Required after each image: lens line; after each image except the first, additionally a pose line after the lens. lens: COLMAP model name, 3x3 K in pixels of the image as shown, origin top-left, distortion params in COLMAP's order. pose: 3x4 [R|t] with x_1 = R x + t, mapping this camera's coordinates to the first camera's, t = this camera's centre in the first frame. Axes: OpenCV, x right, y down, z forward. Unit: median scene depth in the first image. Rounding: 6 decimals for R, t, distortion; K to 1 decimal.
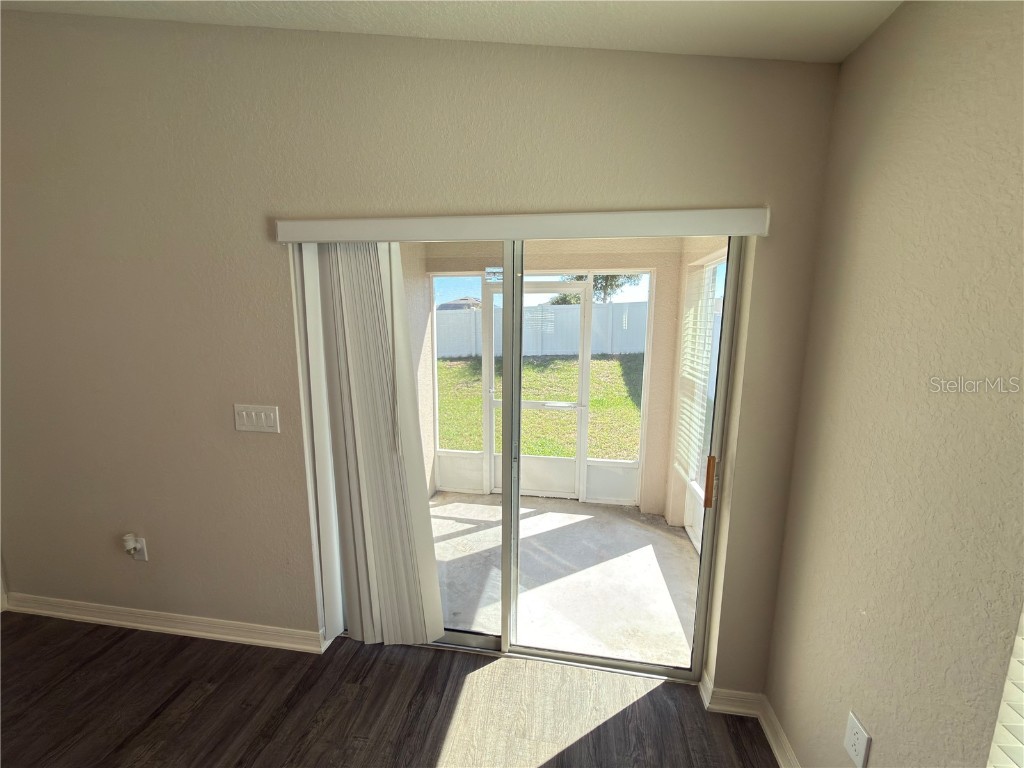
lens RADIAL K [[408.8, 0, 511.9], [0, 408.8, 384.7], [0, 0, 1]] dist [0.003329, -0.000173]
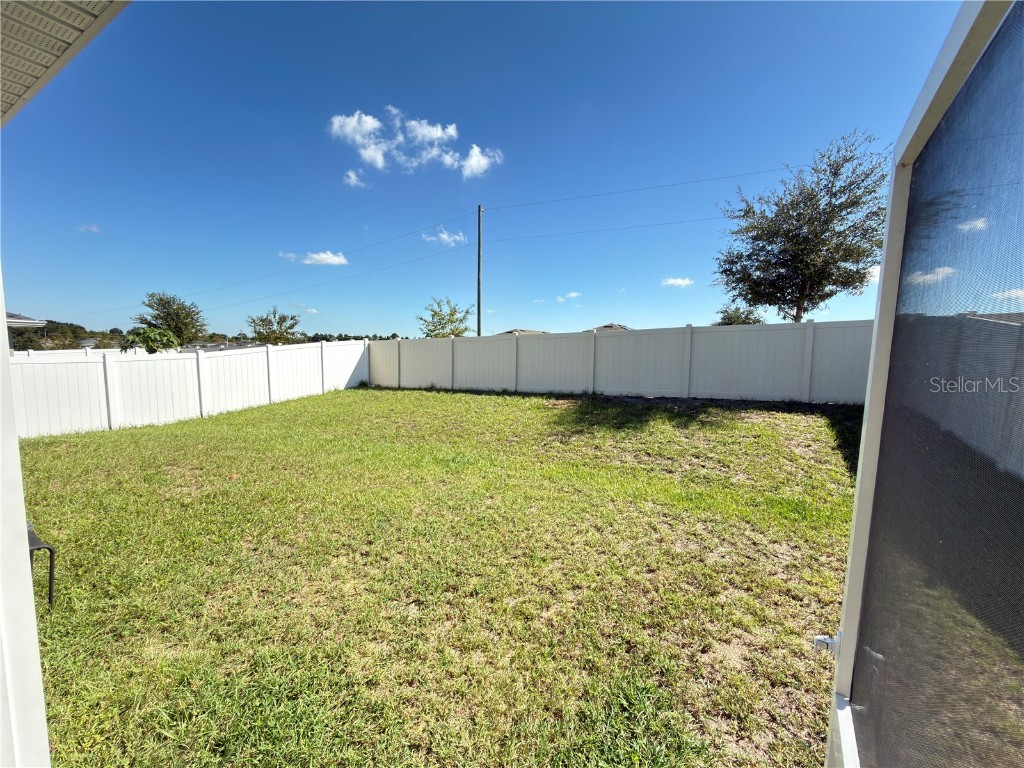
lens RADIAL K [[410.7, 0, 513.3], [0, 410.7, 386.6], [0, 0, 1]] dist [-0.000342, -0.000281]
pose [[0.937457, 0.051184, -0.344317, 0.123285], [-0.073226, 0.995994, -0.051312, -0.121742], [0.340312, 0.073316, 0.937450, 0.906335]]
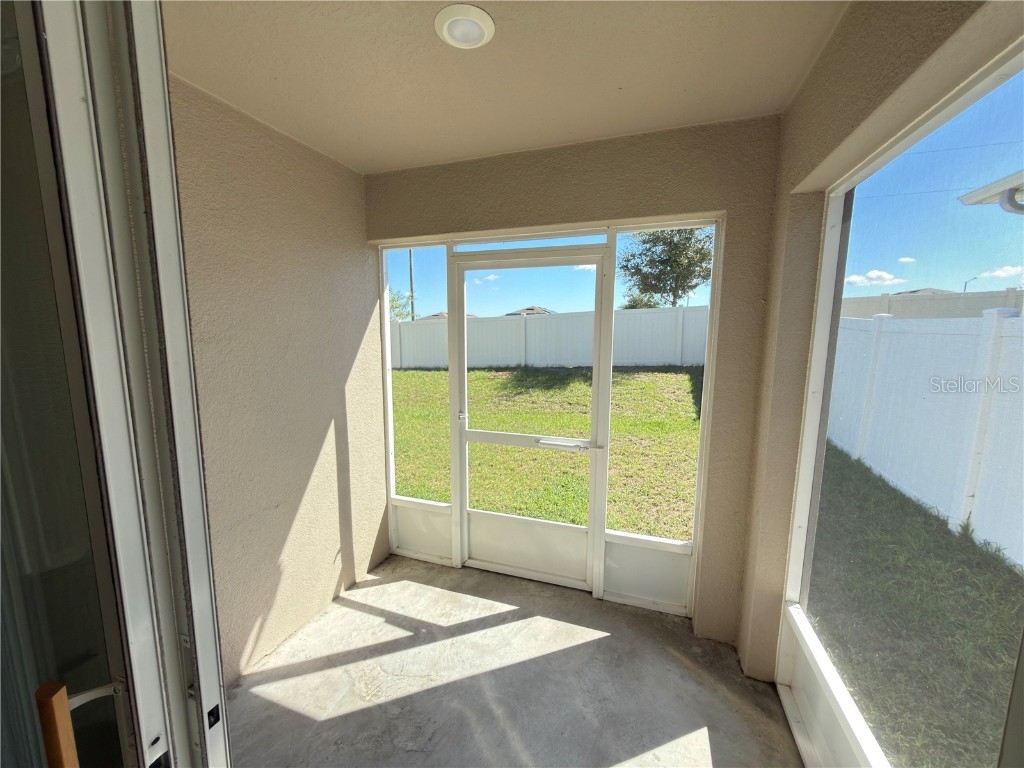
lens RADIAL K [[408.8, 0, 511.9], [0, 408.8, 384.7], [0, 0, 1]] dist [0.003329, -0.000173]
pose [[0.985451, 0.022654, -0.168441, 0.140406], [-0.026911, 0.999372, -0.023033, -0.023425], [0.167813, 0.027230, 0.985443, 0.346207]]
